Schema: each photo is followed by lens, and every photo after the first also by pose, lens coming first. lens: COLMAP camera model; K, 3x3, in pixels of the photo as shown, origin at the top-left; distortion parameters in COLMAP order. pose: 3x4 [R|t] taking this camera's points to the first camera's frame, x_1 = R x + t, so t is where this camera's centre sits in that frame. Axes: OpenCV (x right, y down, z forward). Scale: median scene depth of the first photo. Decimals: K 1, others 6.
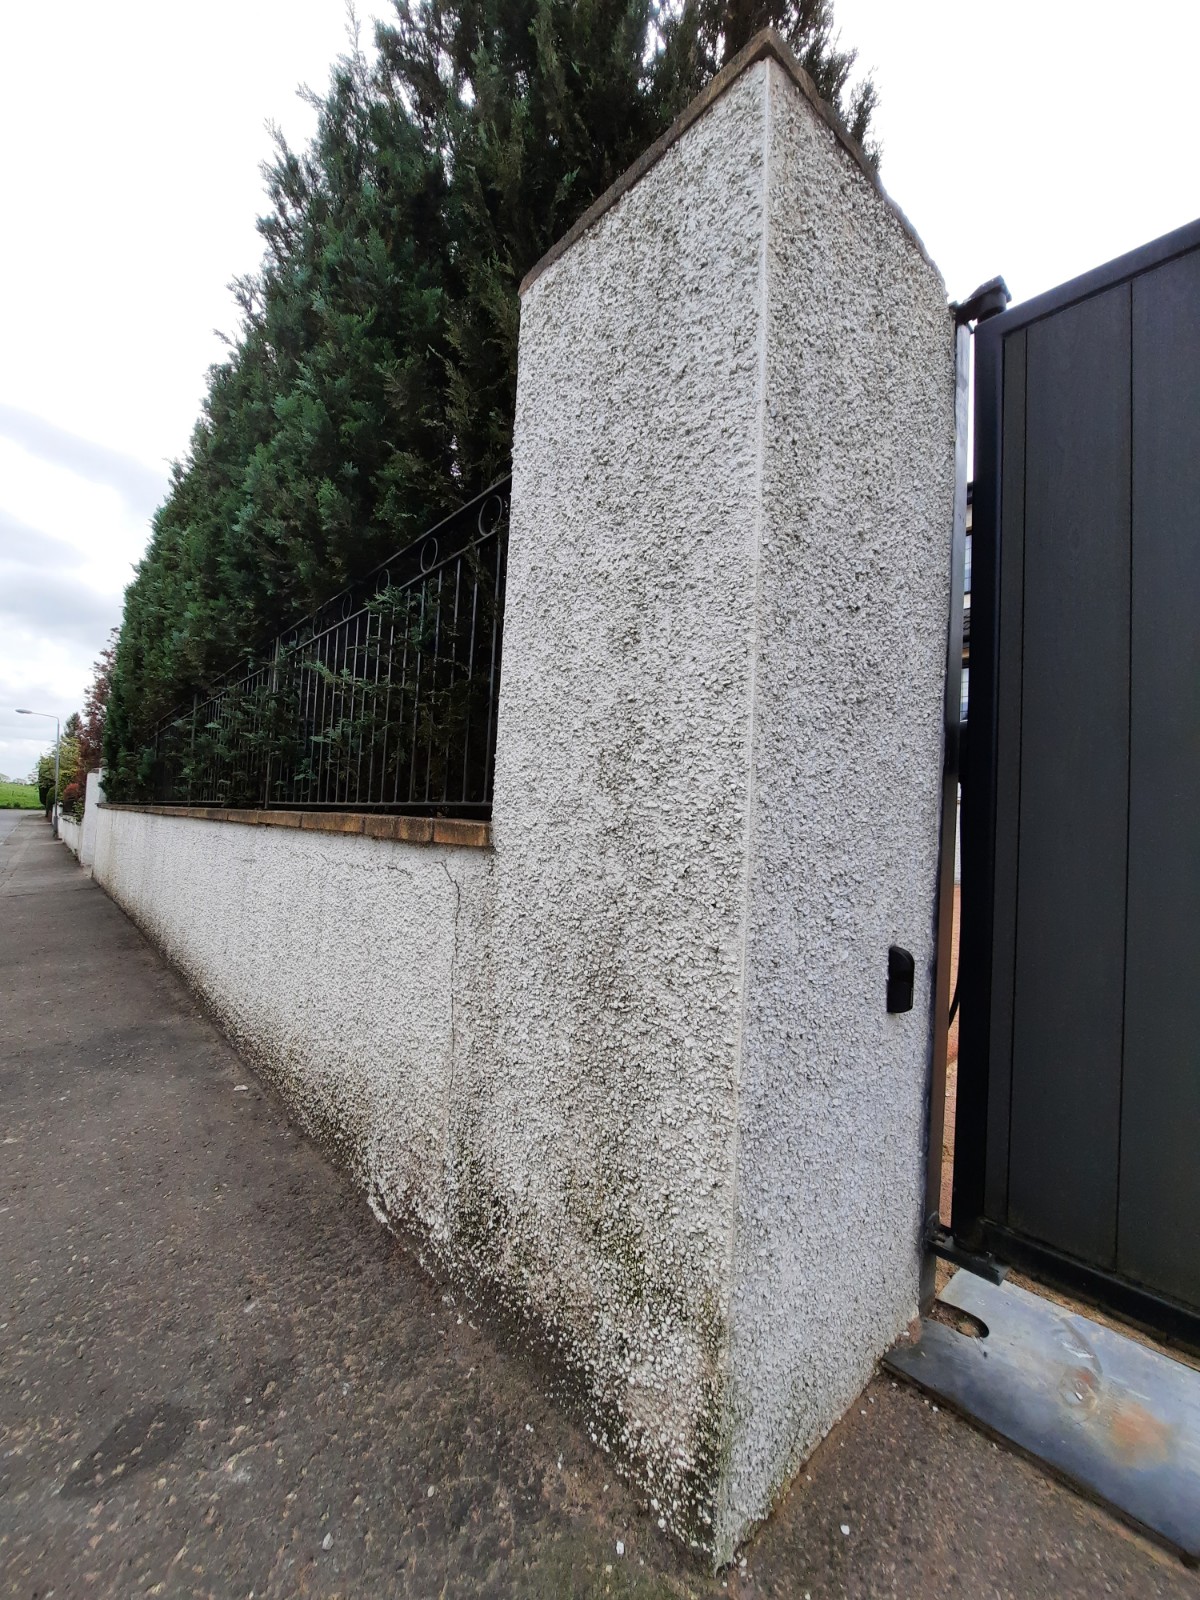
lens RADIAL K [[634.7, 0, 599.6], [0, 634.7, 802.3], [0, 0, 1]] dist [-0.021234, 0.001985]
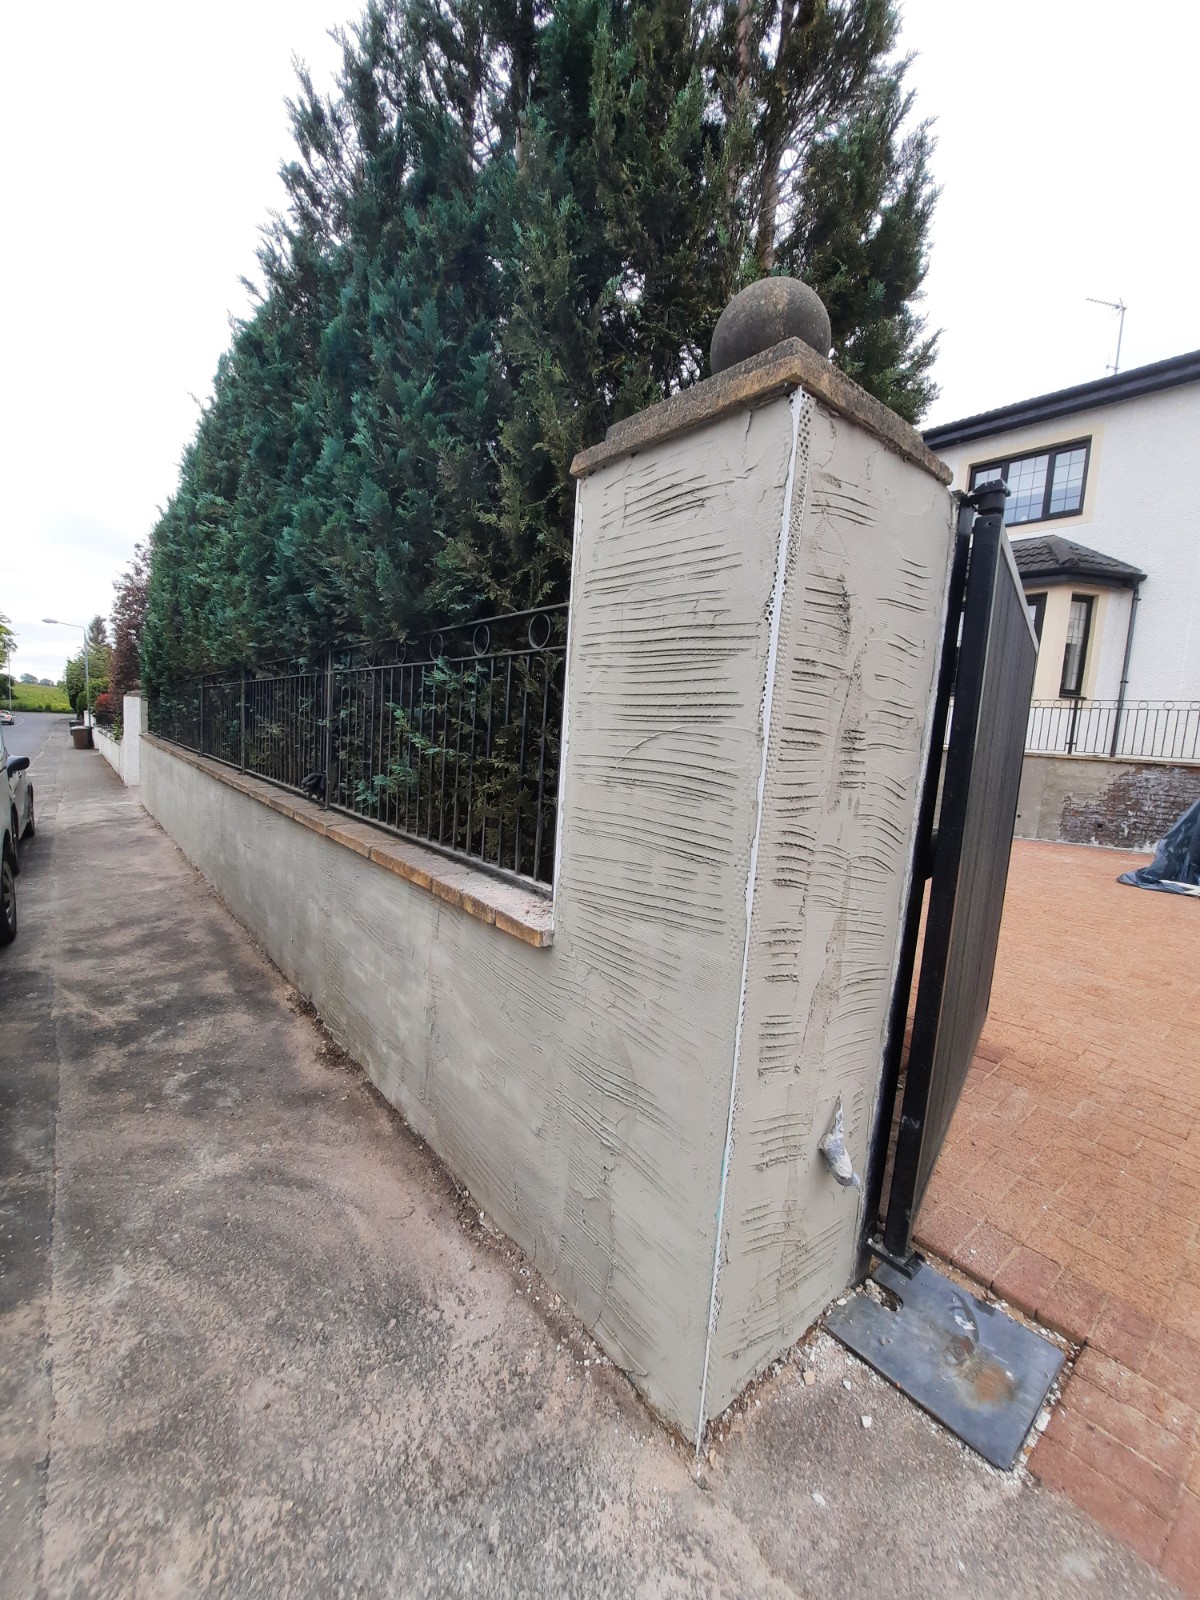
lens RADIAL K [[634.7, 0, 602.2], [0, 634.7, 802.8], [0, 0, 1]] dist [-0.021234, 0.001985]
pose [[0.999324, 0.024623, -0.027315, -0.008290], [-0.020593, 0.990069, 0.139064, -0.120040], [0.030468, -0.138407, 0.989907, -0.065483]]
